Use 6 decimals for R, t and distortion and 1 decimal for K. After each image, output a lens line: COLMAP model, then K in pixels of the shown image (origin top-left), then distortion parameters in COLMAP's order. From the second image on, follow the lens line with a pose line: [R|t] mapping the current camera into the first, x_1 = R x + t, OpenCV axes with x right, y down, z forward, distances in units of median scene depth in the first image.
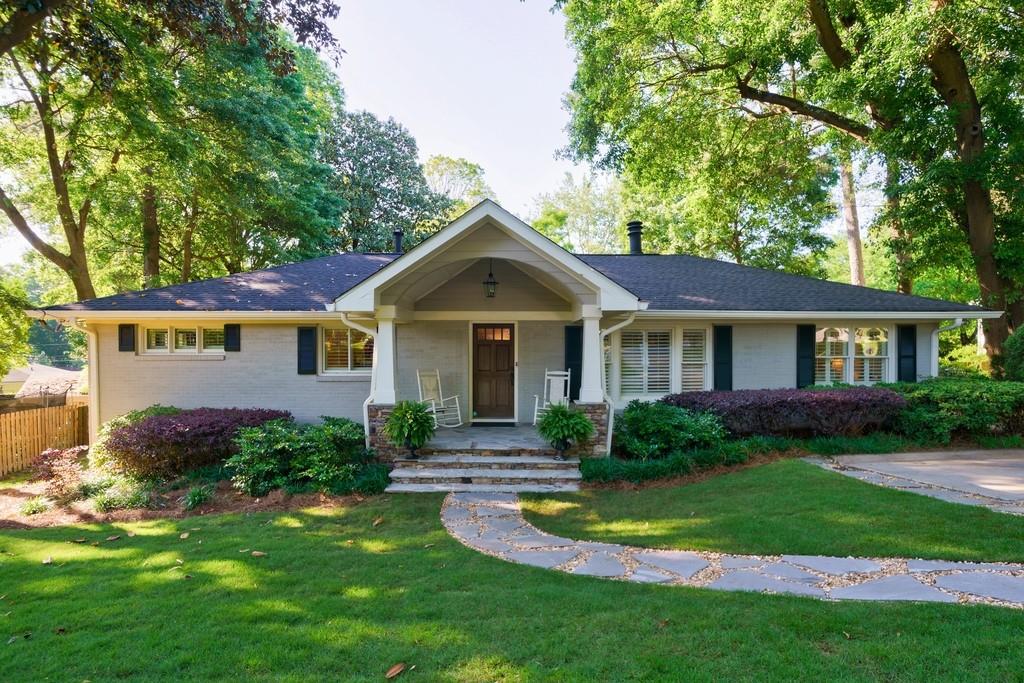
lens RADIAL K [[493.1, 0, 512.0], [0, 493.1, 341.5], [0, 0, 1]] dist [-0.001303, -0.000247]
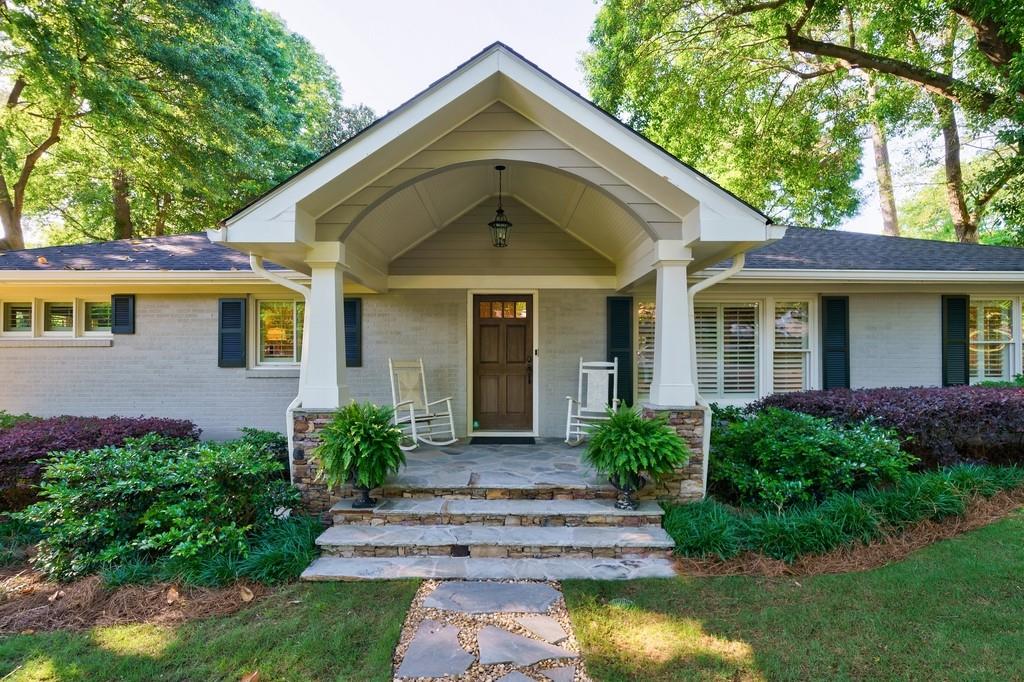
lens RADIAL K [[489.0, 0, 512.0], [0, 489.0, 341.0], [0, 0, 1]] dist [0.000913, 0.000075]
pose [[0.999991, -0.001661, -0.003961, -0.026284], [0.001587, 0.999824, -0.018716, 0.050571], [0.003991, 0.018710, 0.999817, 0.372689]]
